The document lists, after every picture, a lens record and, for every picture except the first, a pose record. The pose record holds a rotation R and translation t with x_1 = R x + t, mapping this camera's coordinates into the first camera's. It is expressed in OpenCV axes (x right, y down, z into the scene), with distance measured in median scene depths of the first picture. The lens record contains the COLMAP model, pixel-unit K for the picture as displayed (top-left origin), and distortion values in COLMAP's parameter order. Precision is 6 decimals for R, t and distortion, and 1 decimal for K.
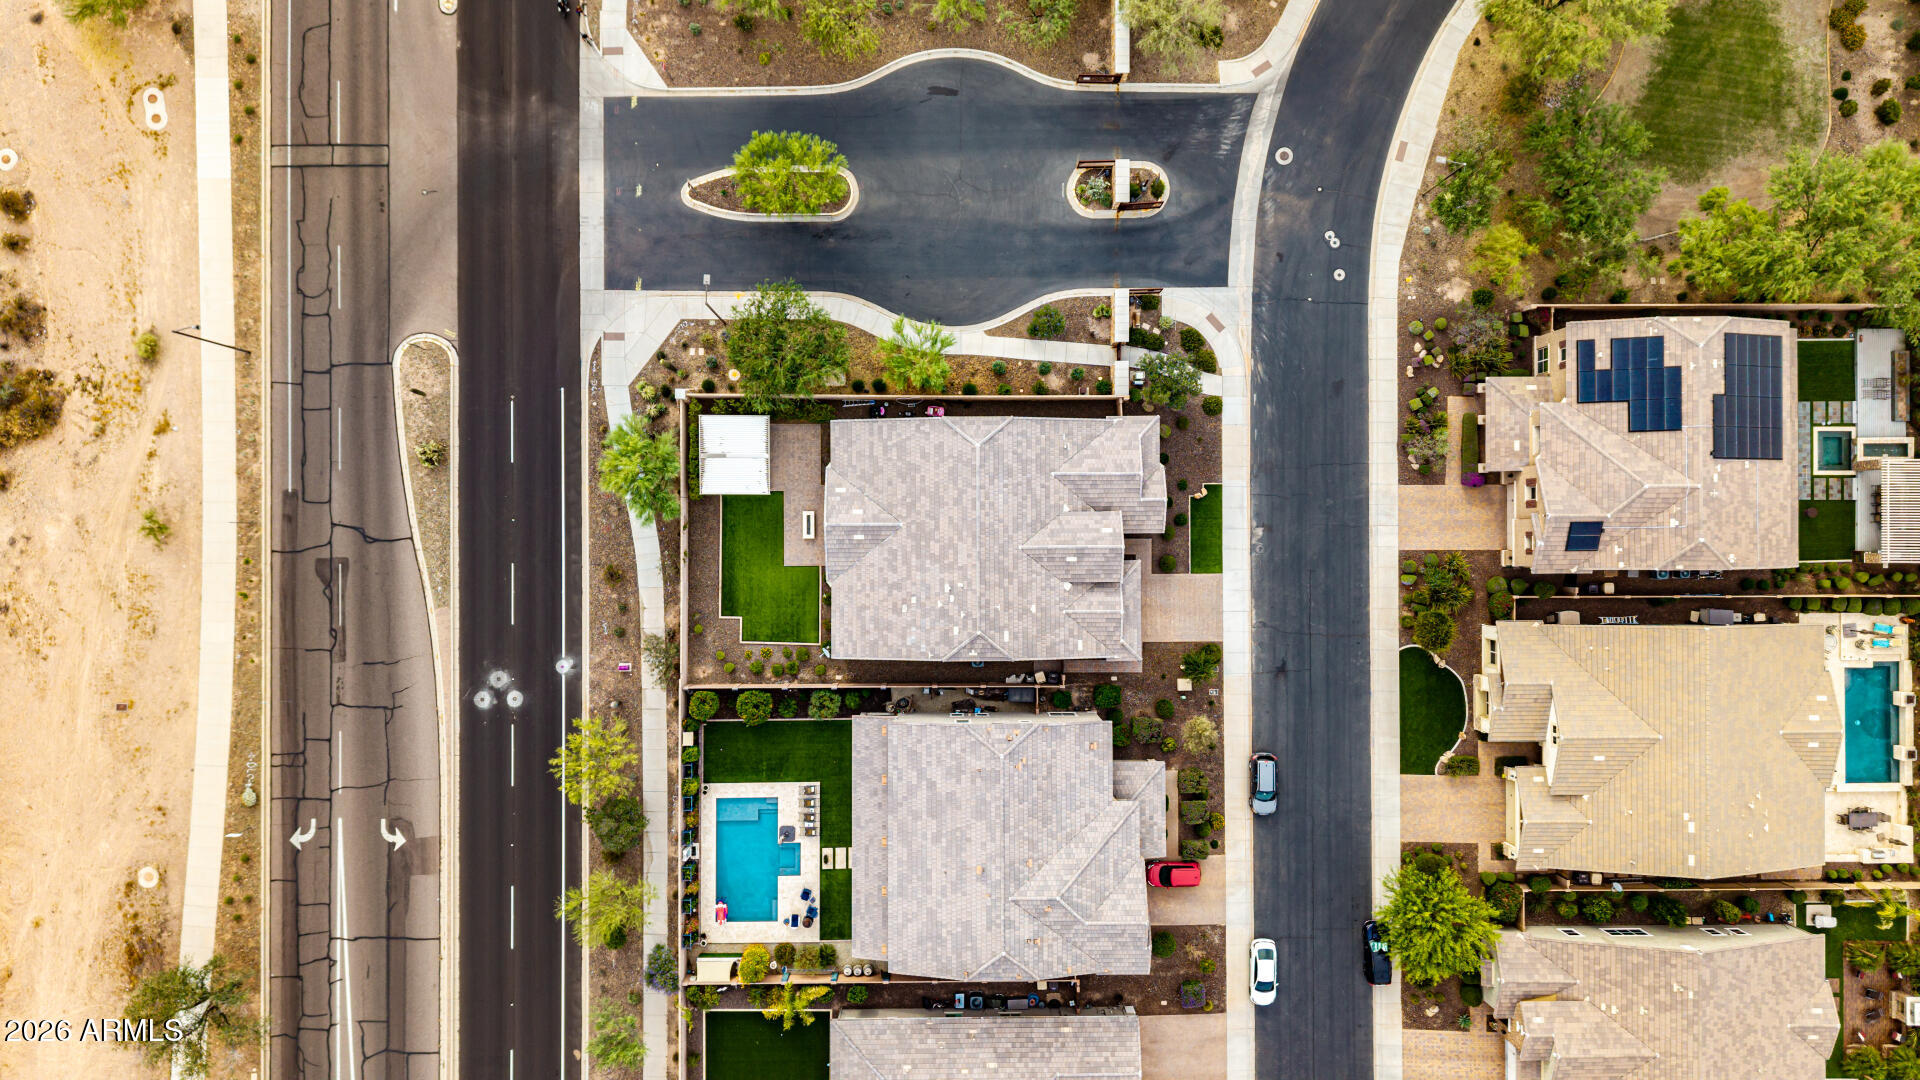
lens RADIAL K [[1279.1, 0, 963.0], [0, 1279.1, 544.0], [0, 0, 1]] dist [0.038866, -0.047451]
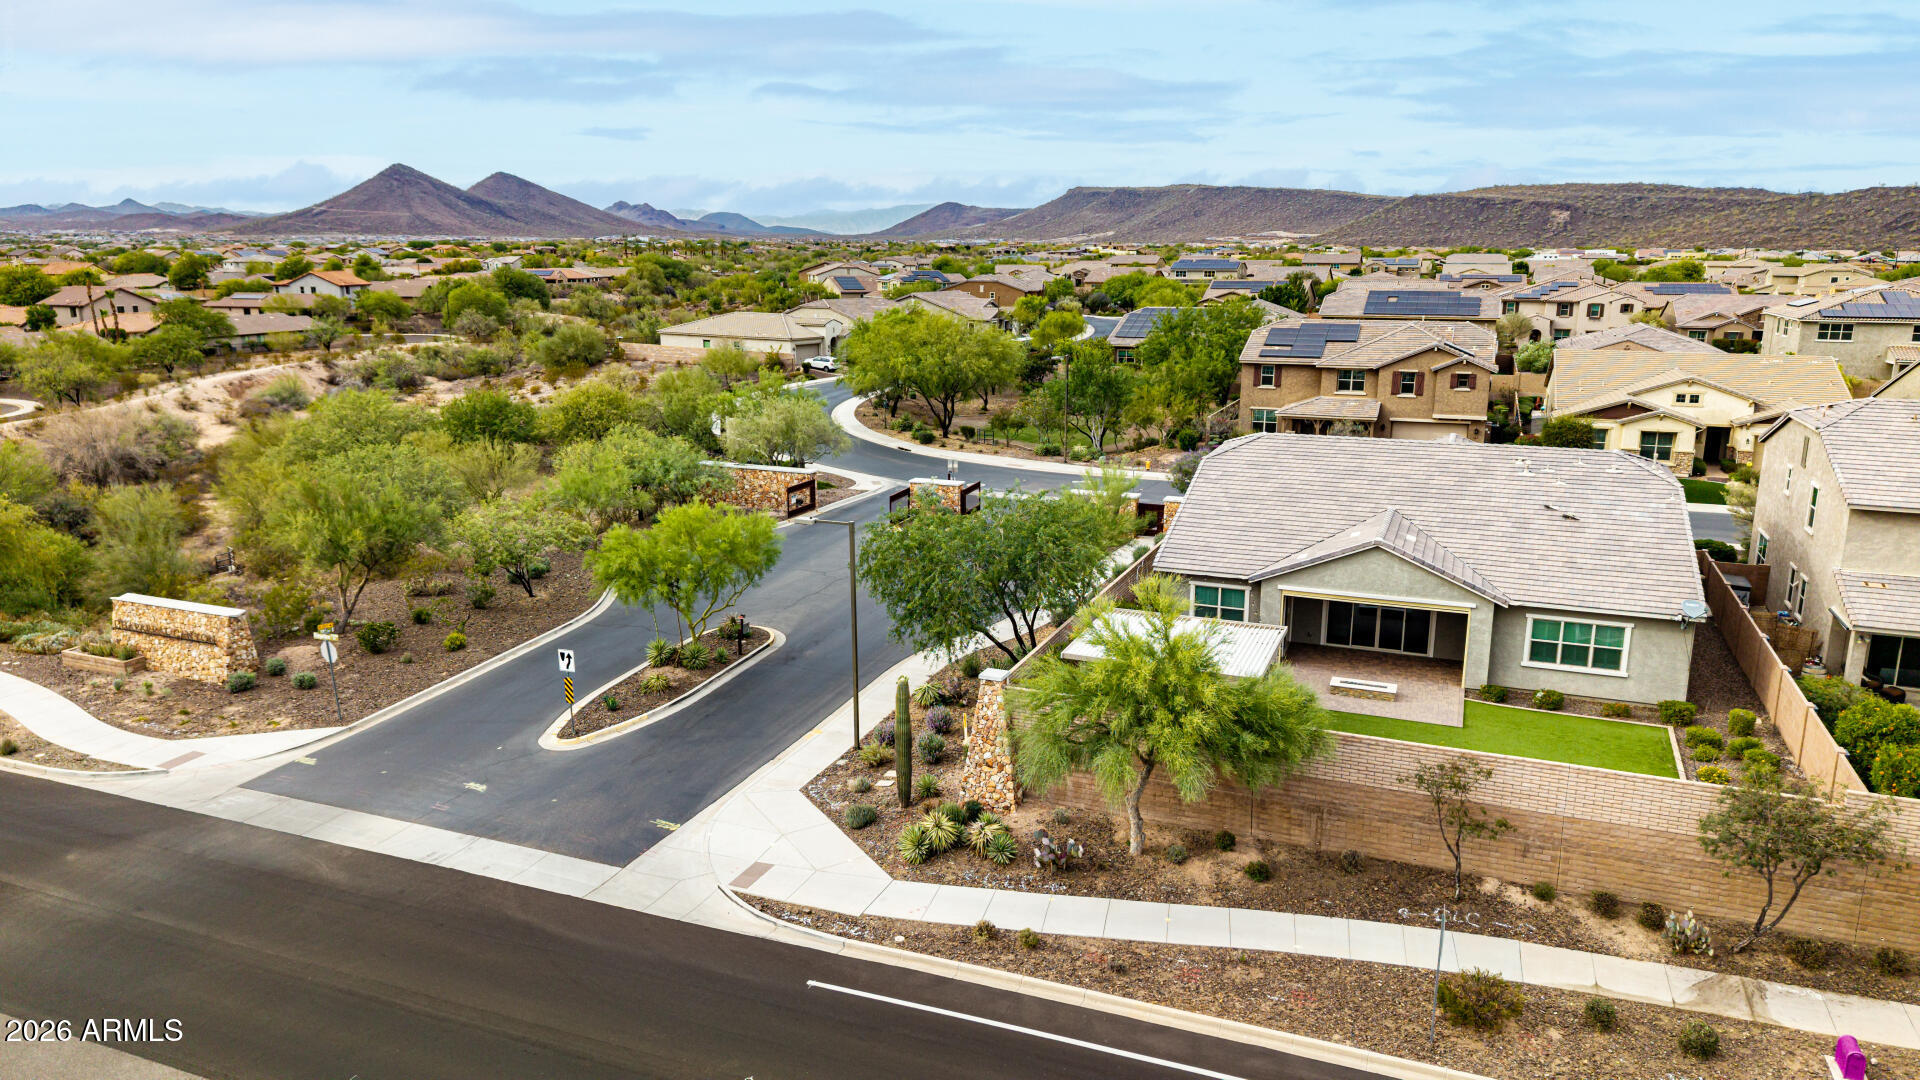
lens RADIAL K [[1279.1, 0, 963.0], [0, 1279.1, 544.0], [0, 0, 1]] dist [0.038866, -0.047451]
pose [[0.377899, -0.224253, 0.898278, -0.583287], [0.925804, 0.082152, -0.368970, 0.017329], [0.008947, 0.971062, 0.238659, 0.882611]]
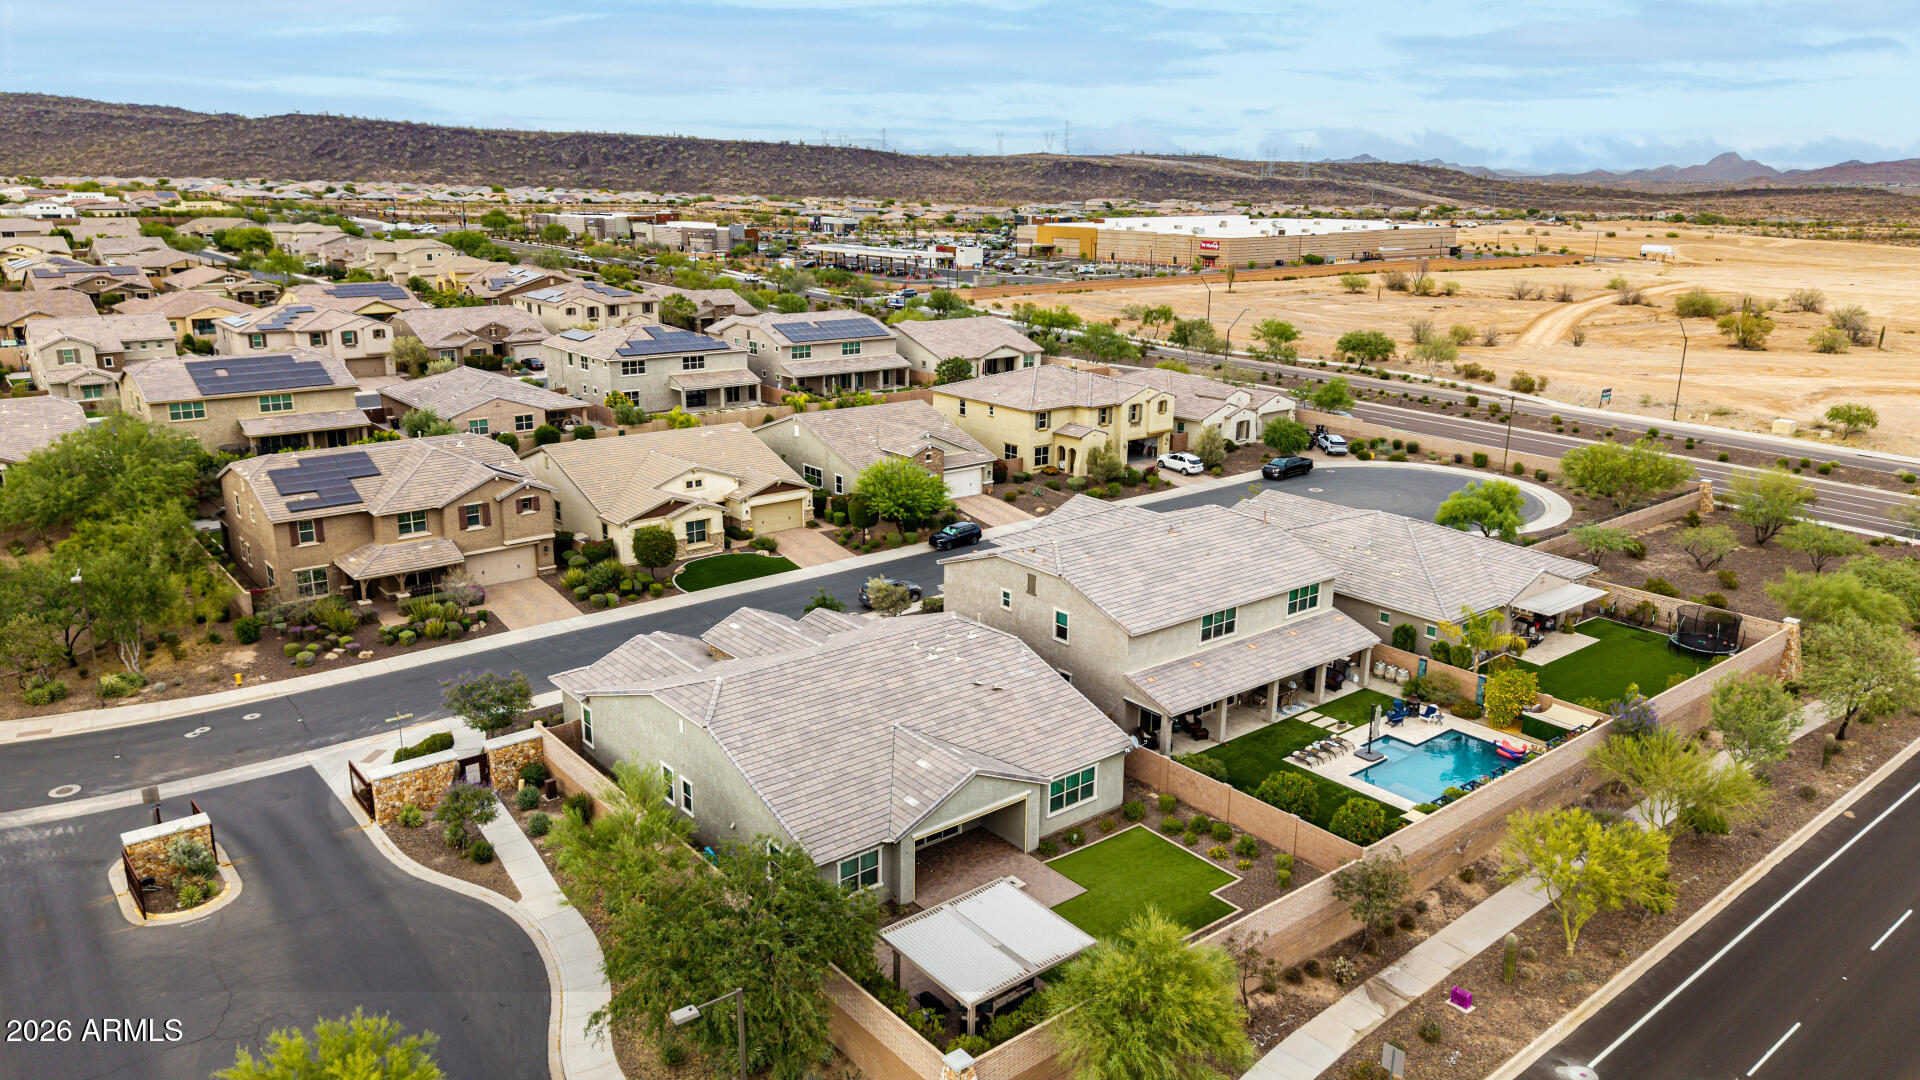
lens RADIAL K [[1308.4, 0, 962.8], [0, 1308.4, 543.7], [0, 0, 1]] dist [0.043036, -0.054694]
pose [[-0.630957, -0.236604, 0.738858, -0.506680], [0.775556, -0.167641, 0.608612, -0.354362], [-0.020138, 0.957034, 0.289274, 0.731202]]
